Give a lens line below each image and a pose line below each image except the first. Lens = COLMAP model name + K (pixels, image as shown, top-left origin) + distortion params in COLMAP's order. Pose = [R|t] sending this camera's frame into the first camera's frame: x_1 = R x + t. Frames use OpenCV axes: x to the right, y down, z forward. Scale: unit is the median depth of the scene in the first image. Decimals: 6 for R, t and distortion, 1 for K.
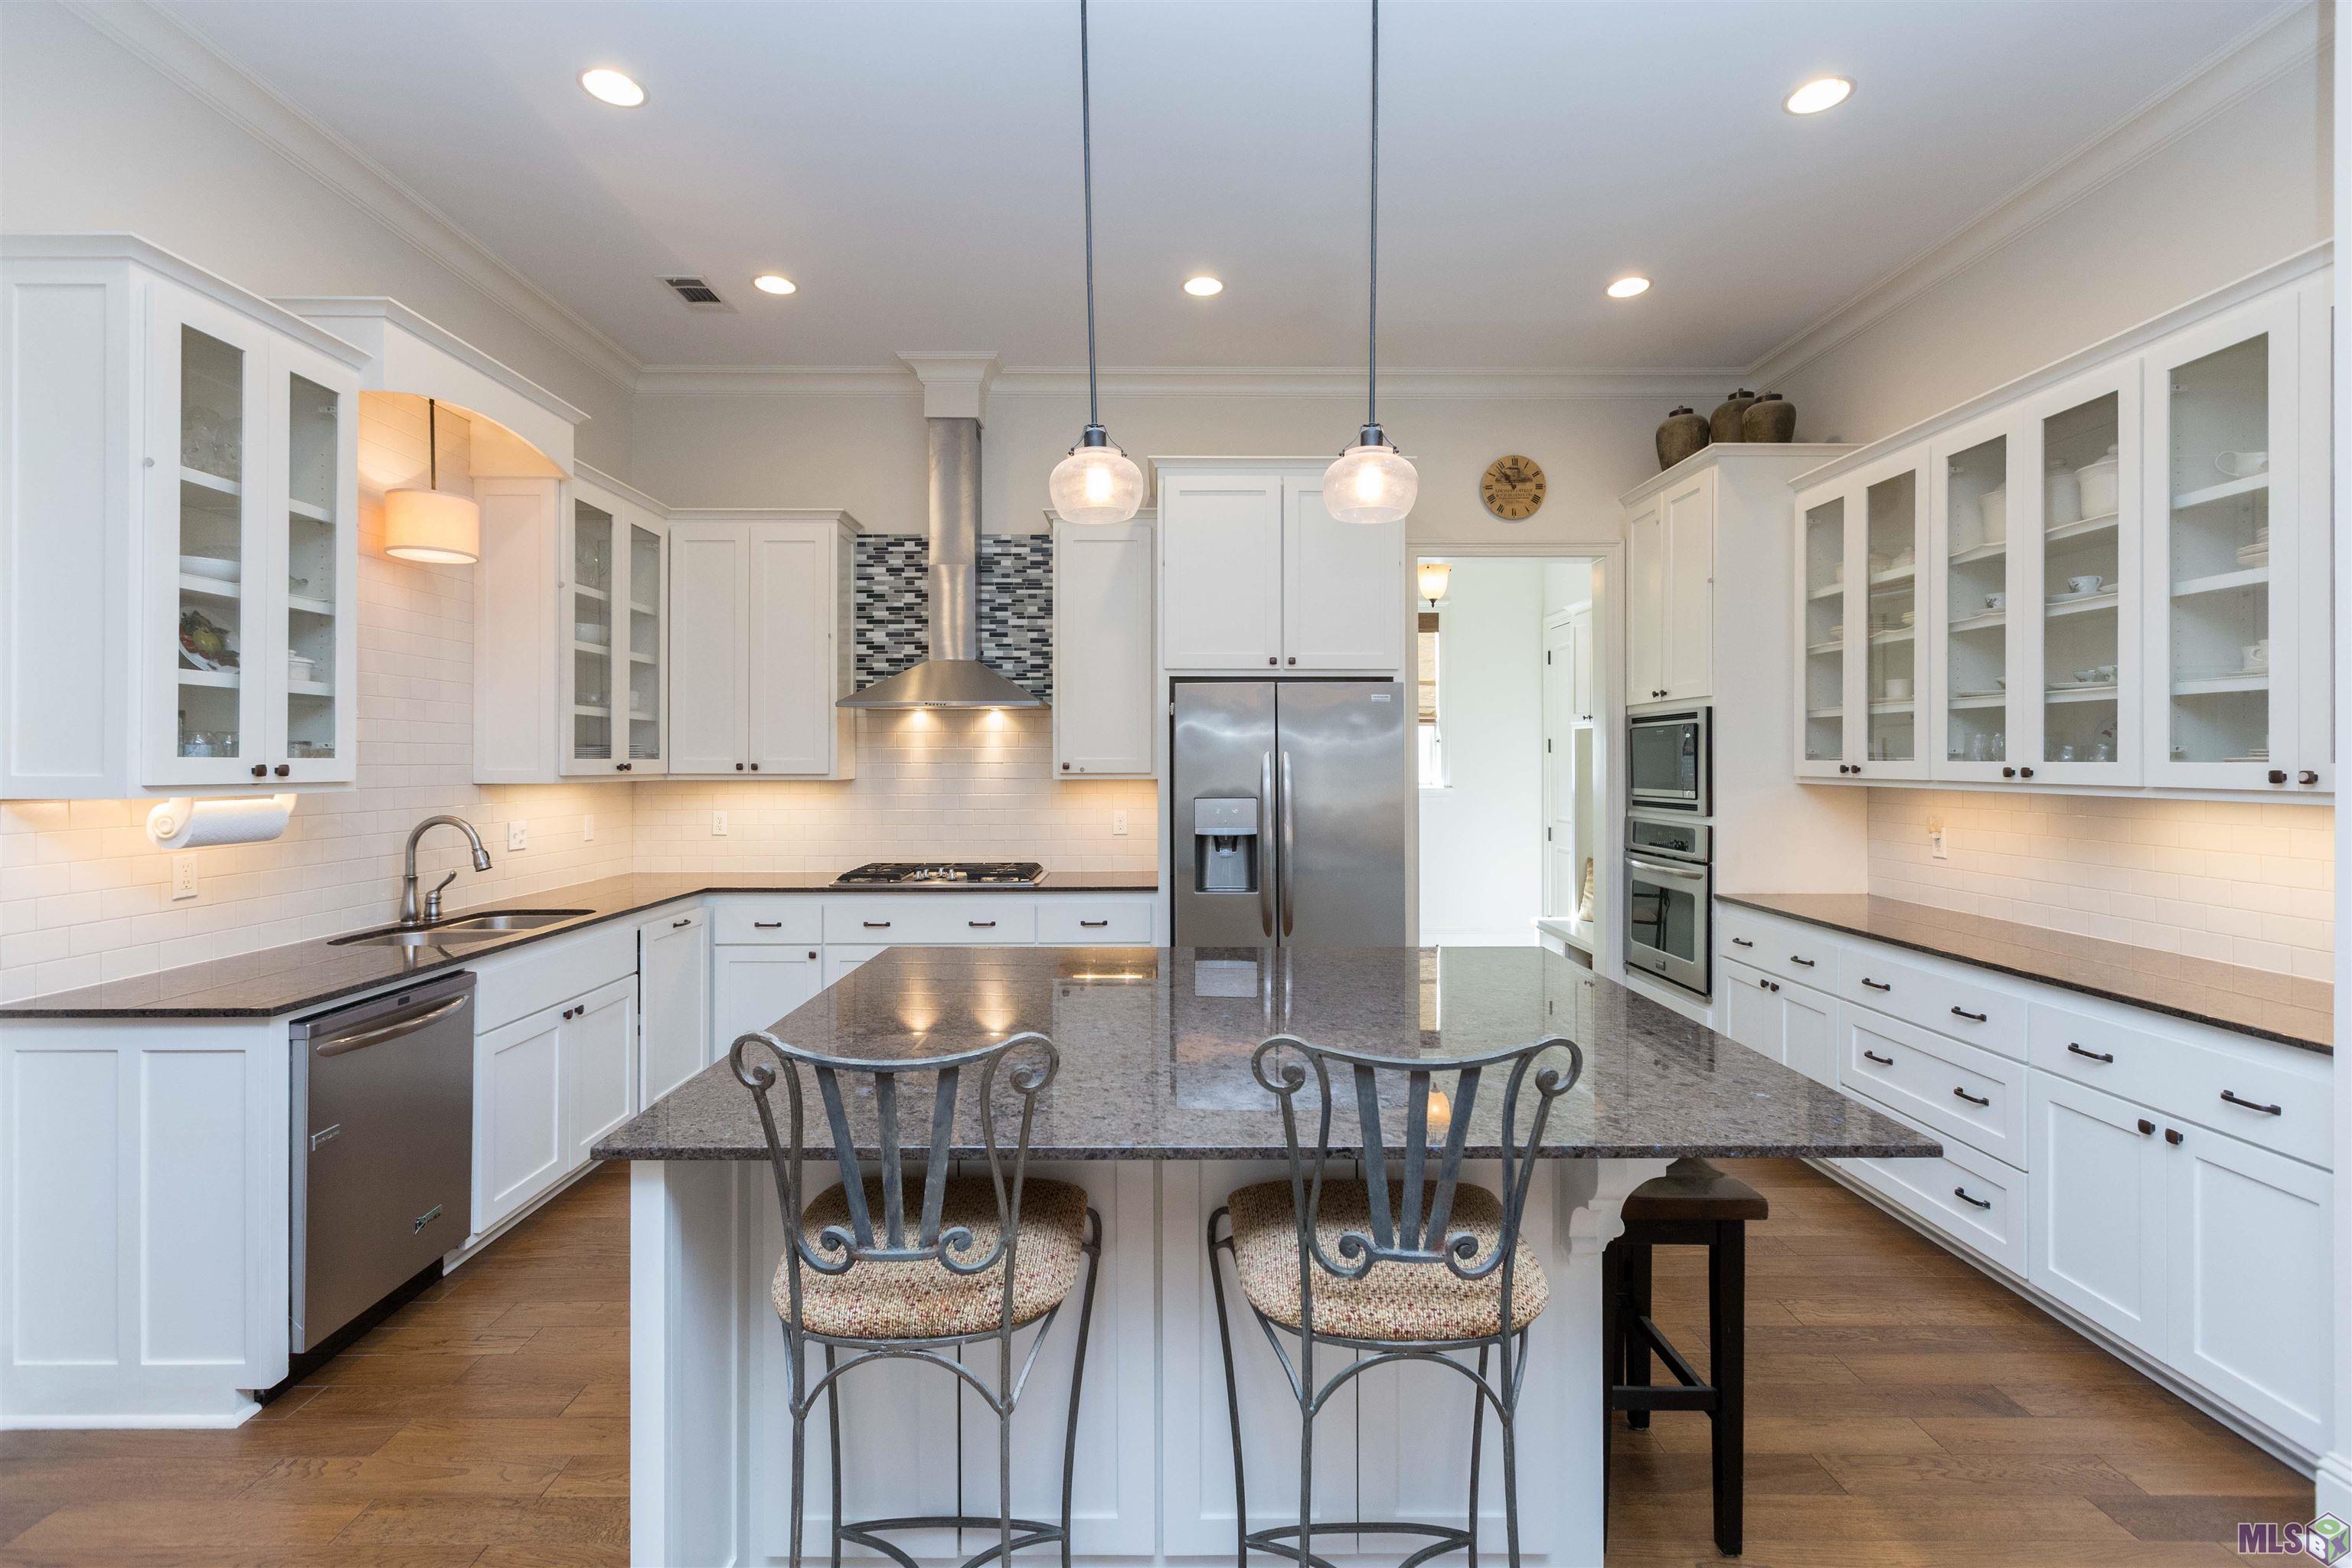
lens RADIAL K [[1072.0, 0, 1164.2], [0, 1072.0, 769.5], [0, 0, 1]] dist [0.004869, 0.001167]
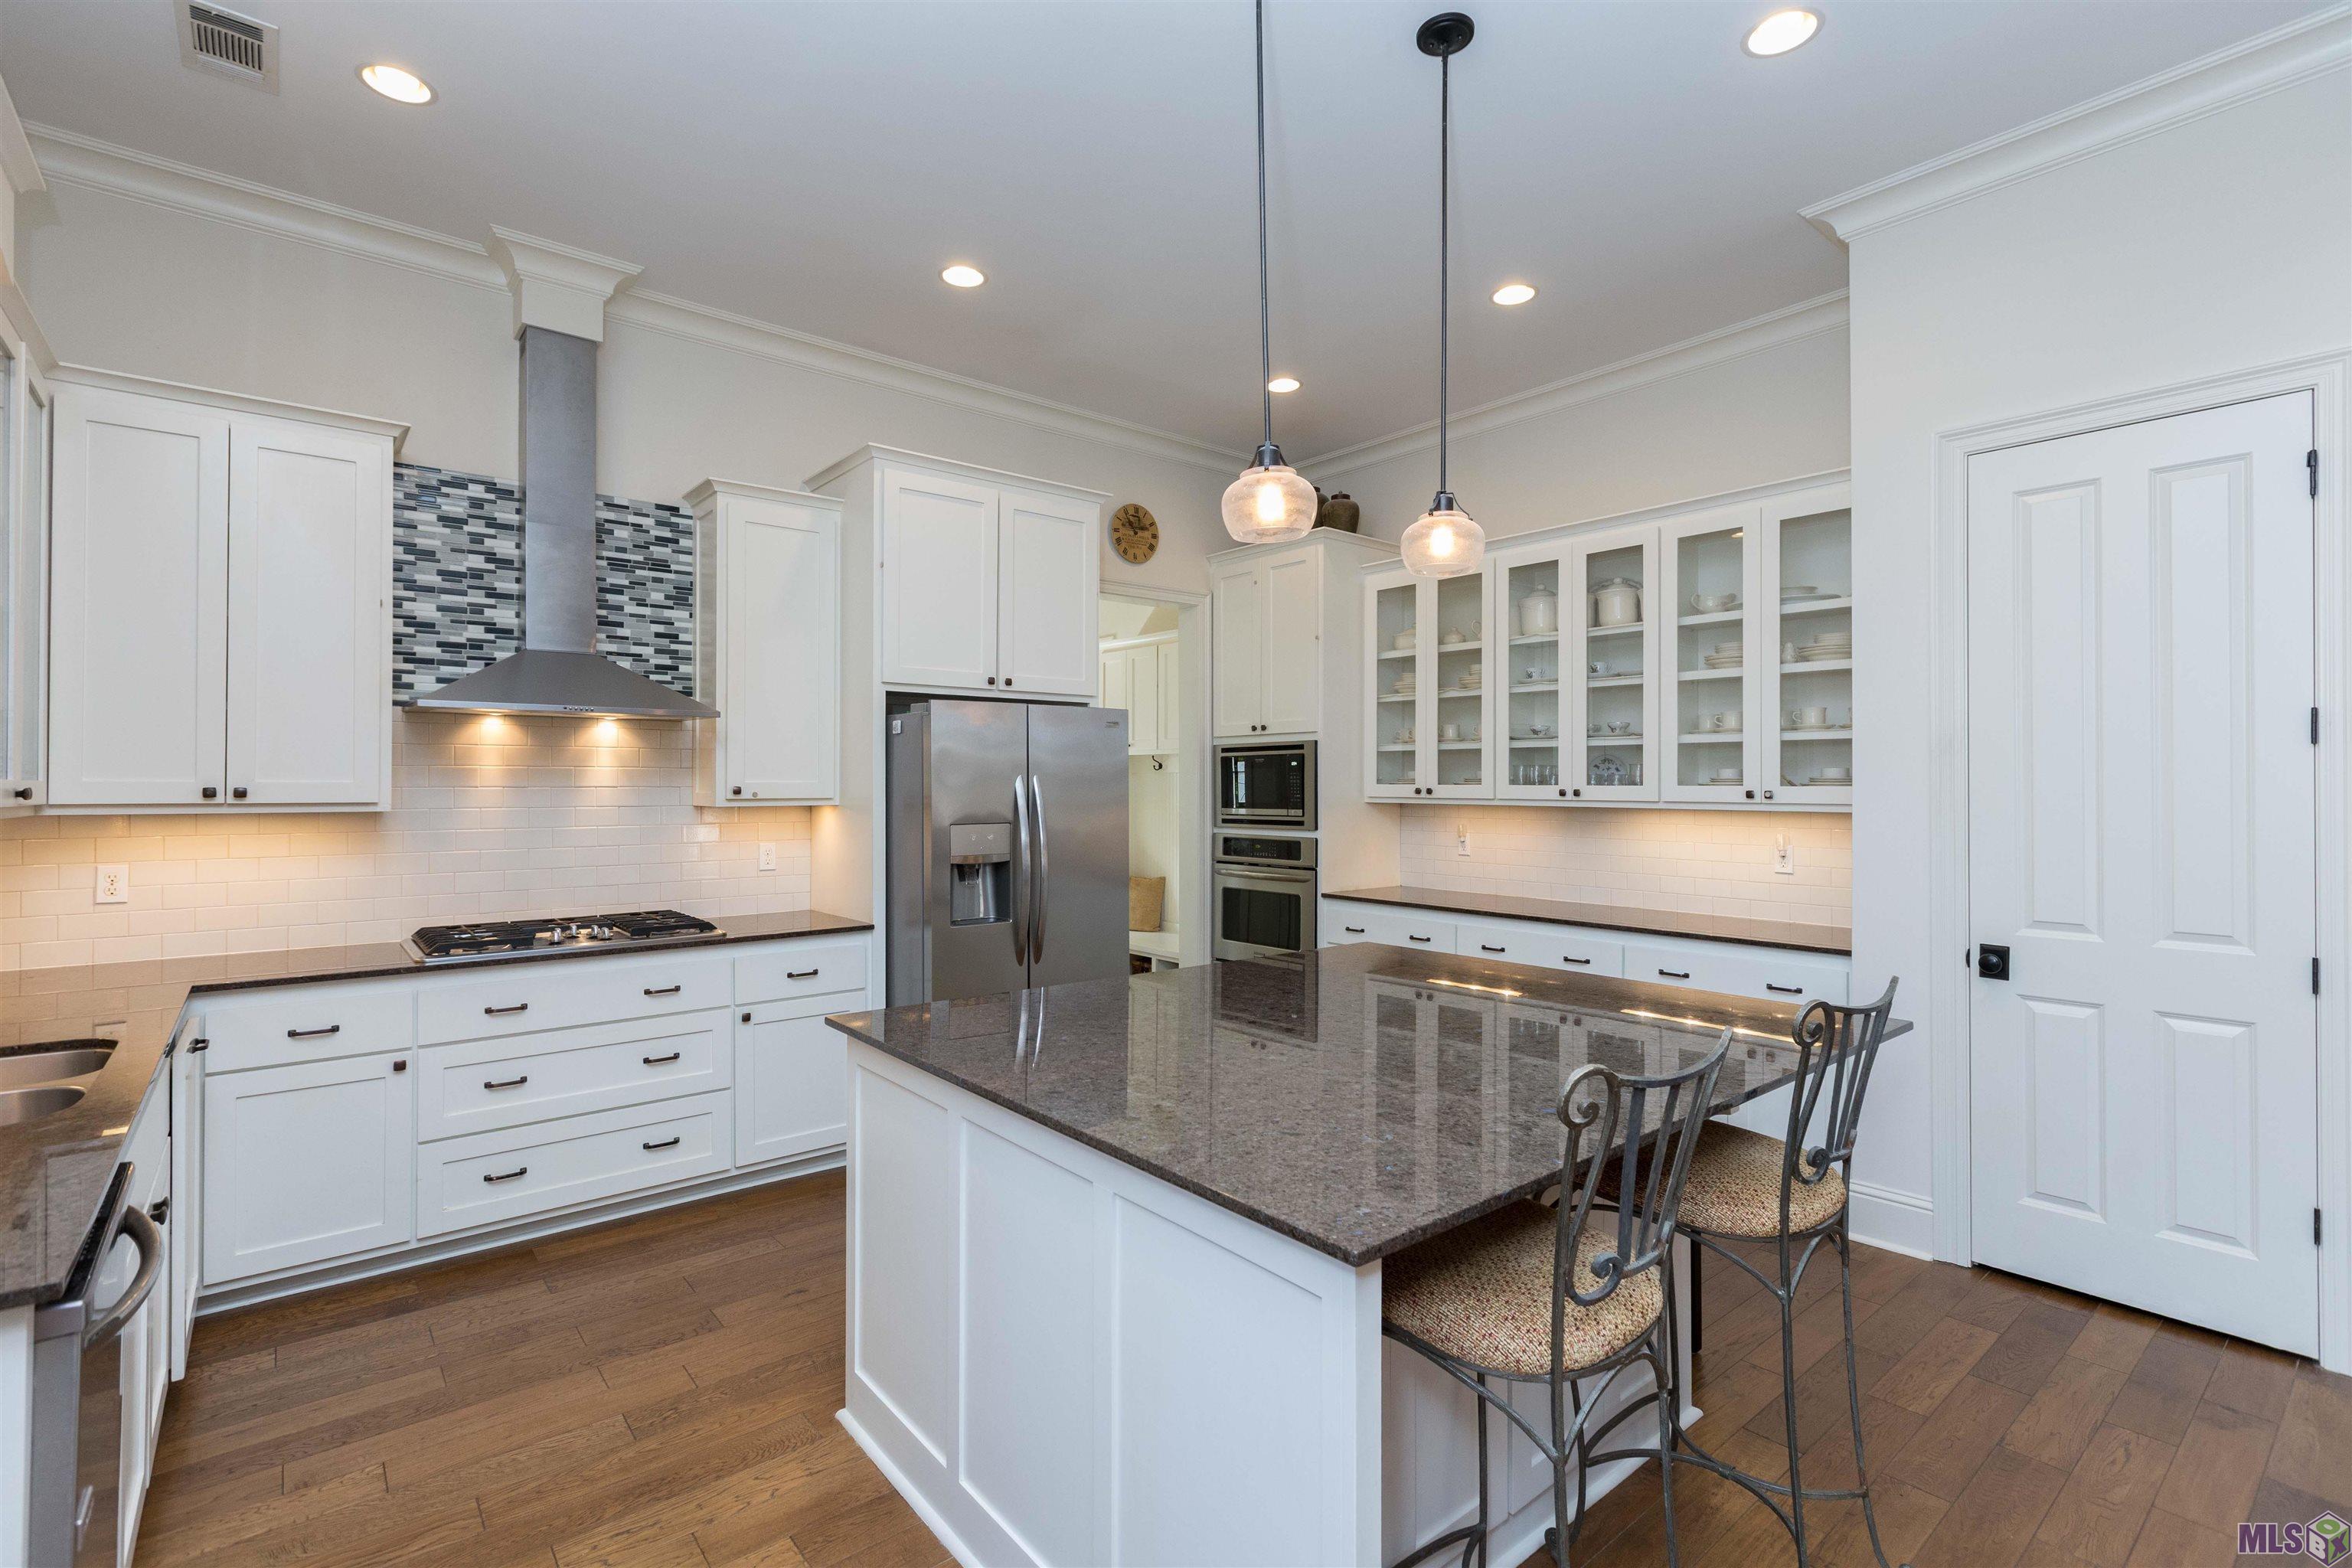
lens RADIAL K [[1072.0, 0, 1163.7], [0, 1072.0, 786.3], [0, 0, 1]] dist [0.004869, 0.001167]
pose [[0.777265, -0.000511, 0.629174, -0.351152], [0.003666, 0.999986, -0.003716, -0.002082], [-0.629163, 0.005195, 0.777256, 0.141166]]
